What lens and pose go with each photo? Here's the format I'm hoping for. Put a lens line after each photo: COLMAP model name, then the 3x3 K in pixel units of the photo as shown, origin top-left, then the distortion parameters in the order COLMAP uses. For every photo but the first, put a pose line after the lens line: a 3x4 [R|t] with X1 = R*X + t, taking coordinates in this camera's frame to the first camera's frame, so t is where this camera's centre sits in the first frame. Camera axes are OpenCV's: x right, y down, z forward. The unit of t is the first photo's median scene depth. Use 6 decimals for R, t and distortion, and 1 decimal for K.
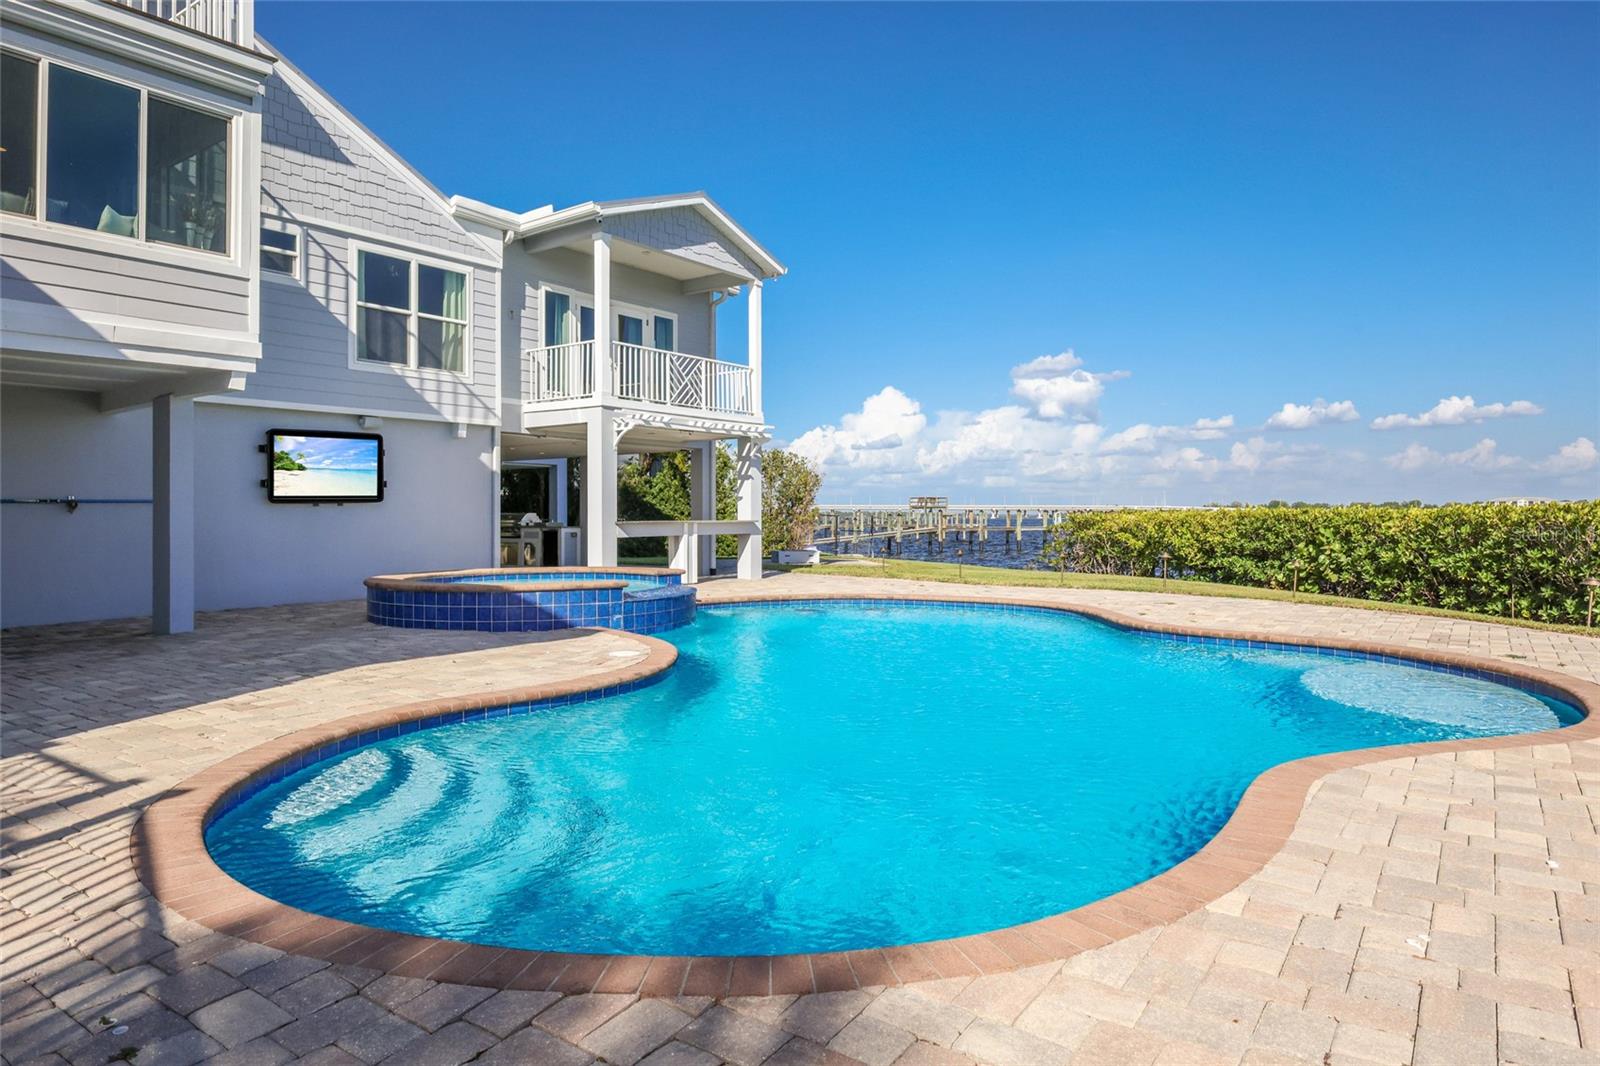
lens RADIAL K [[965.8, 0, 777.6], [0, 965.8, 494.6], [0, 0, 1]] dist [-0.016987, -0.008047]
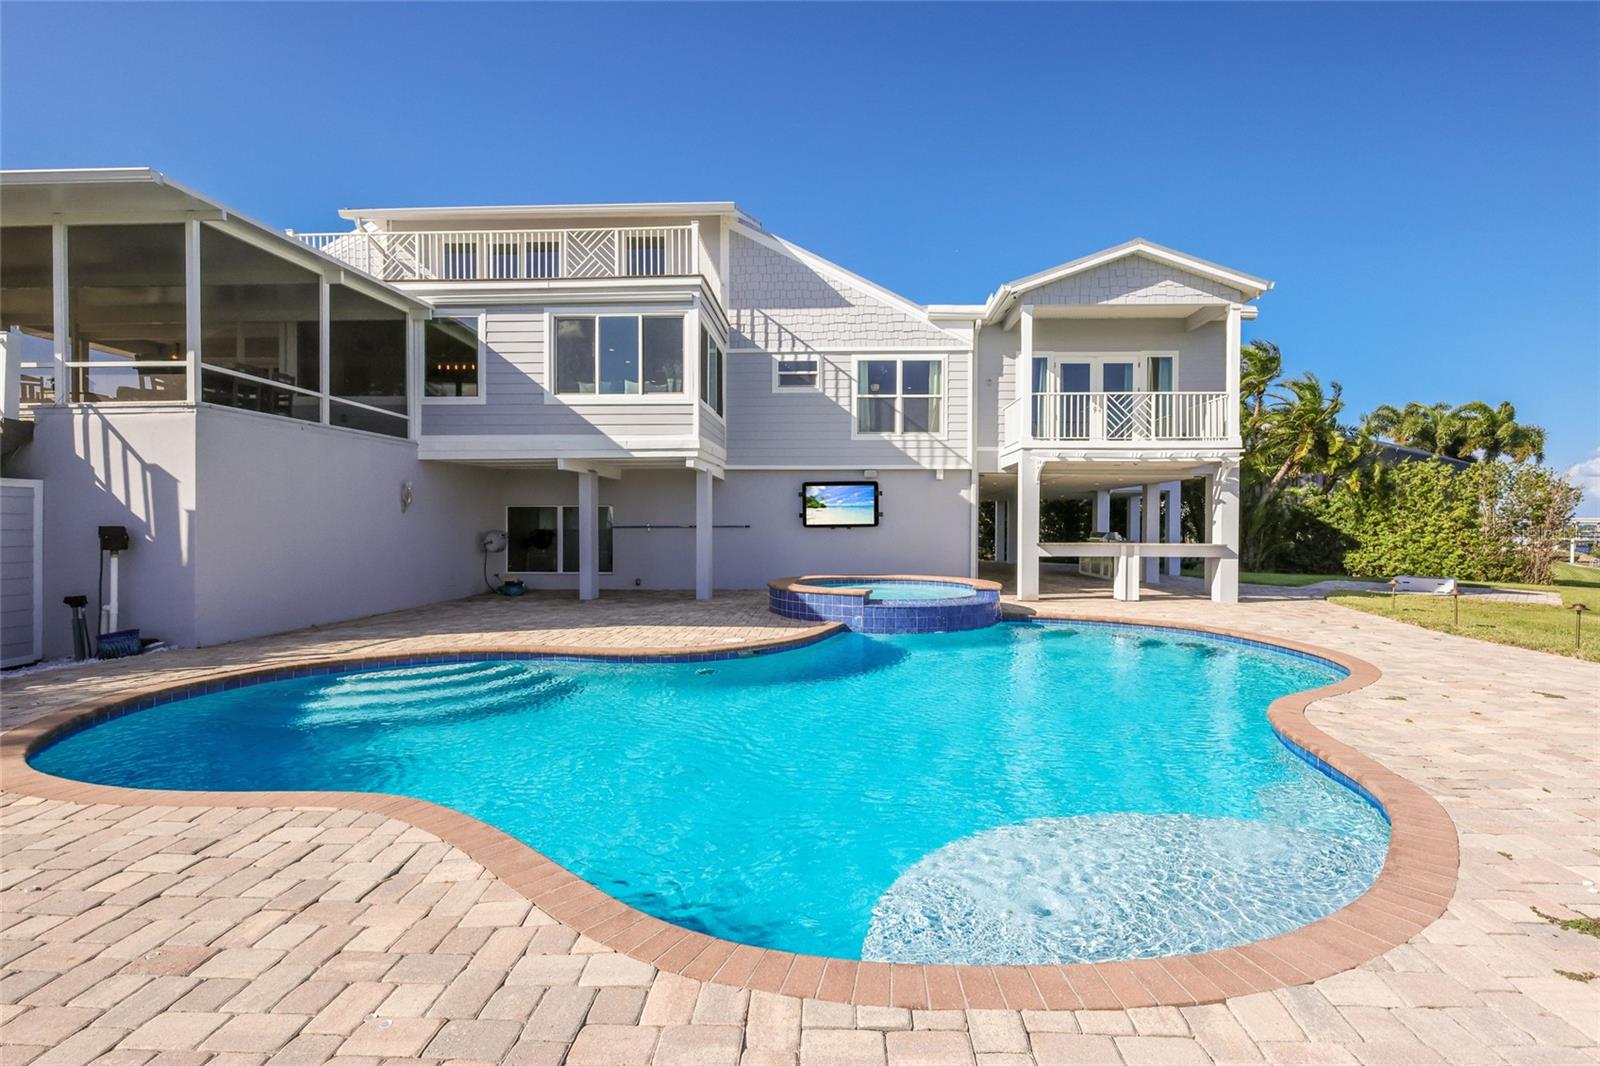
lens RADIAL K [[705.6, 0, 803.3], [0, 705.6, 533.6], [0, 0, 1]] dist [0.003825, -0.003518]
pose [[0.561425, 0.017173, -0.827350, 0.410678], [0.010304, 0.999562, 0.027739, -0.011801], [0.827464, -0.024099, 0.561002, 0.268869]]
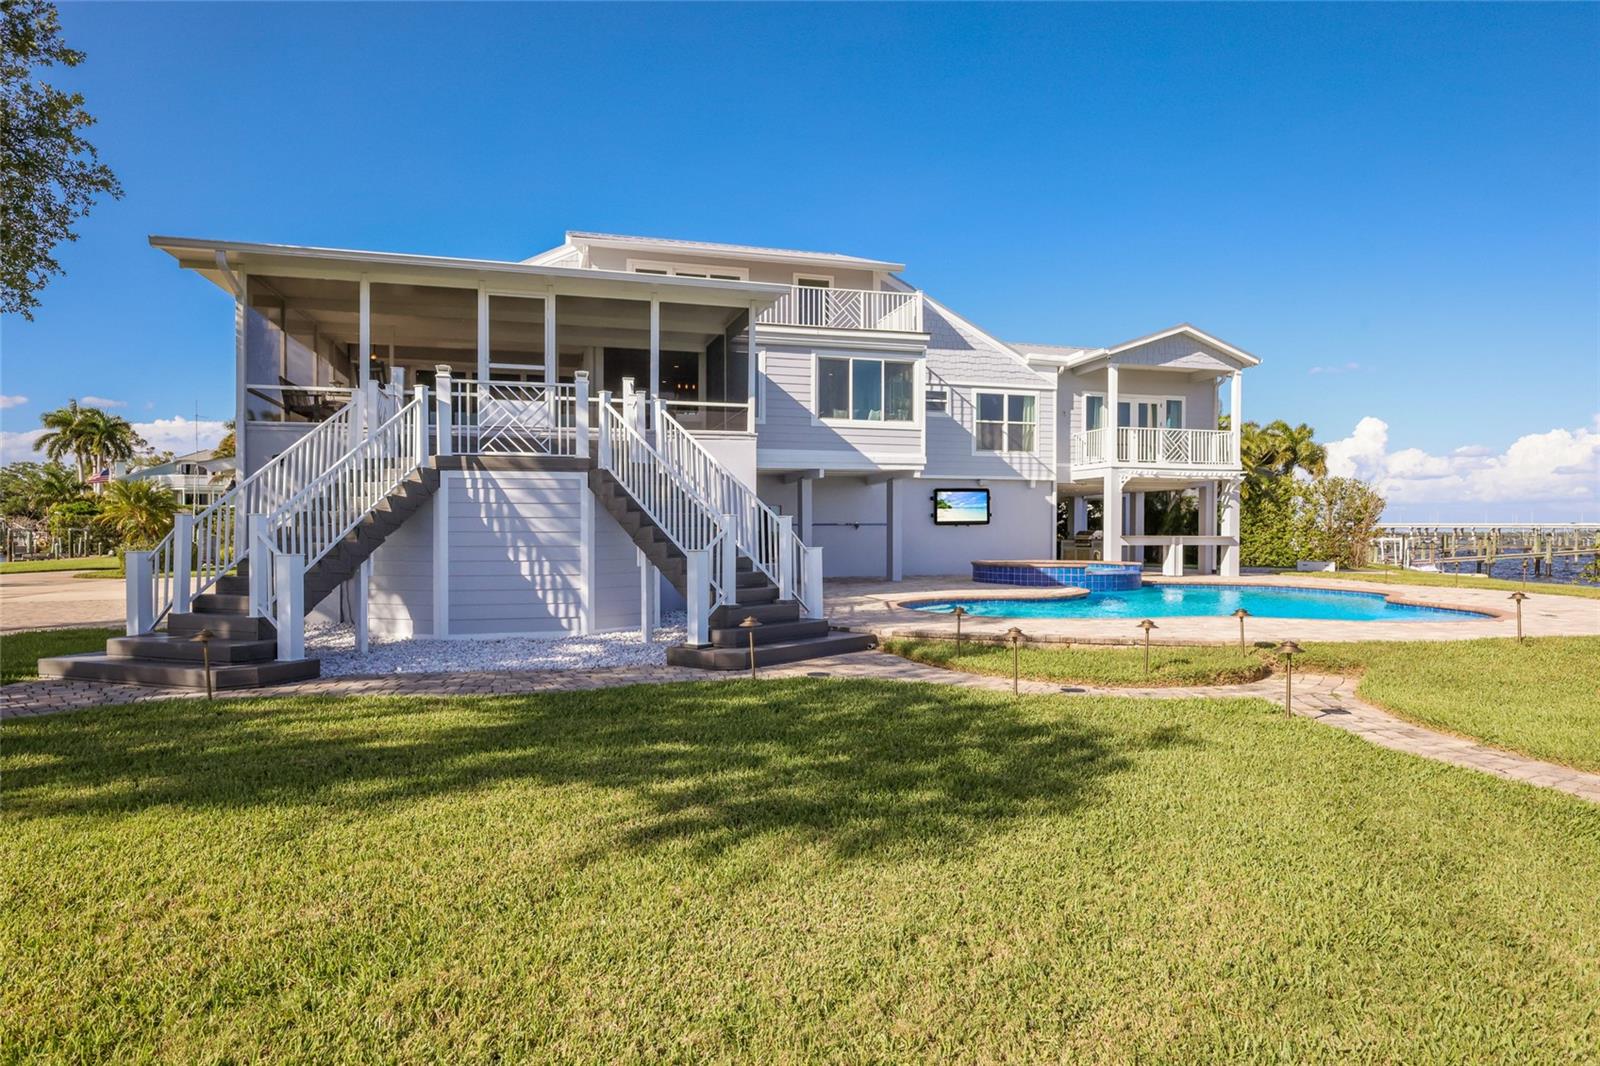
lens RADIAL K [[883.0, 0, 808.7], [0, 883.0, 537.9], [0, 0, 1]] dist [0.005489, -0.004382]
pose [[0.791019, 0.009109, -0.611724, 0.351915], [0.007016, 0.999688, 0.023958, -0.008759], [0.611751, -0.023243, 0.790709, -0.563040]]
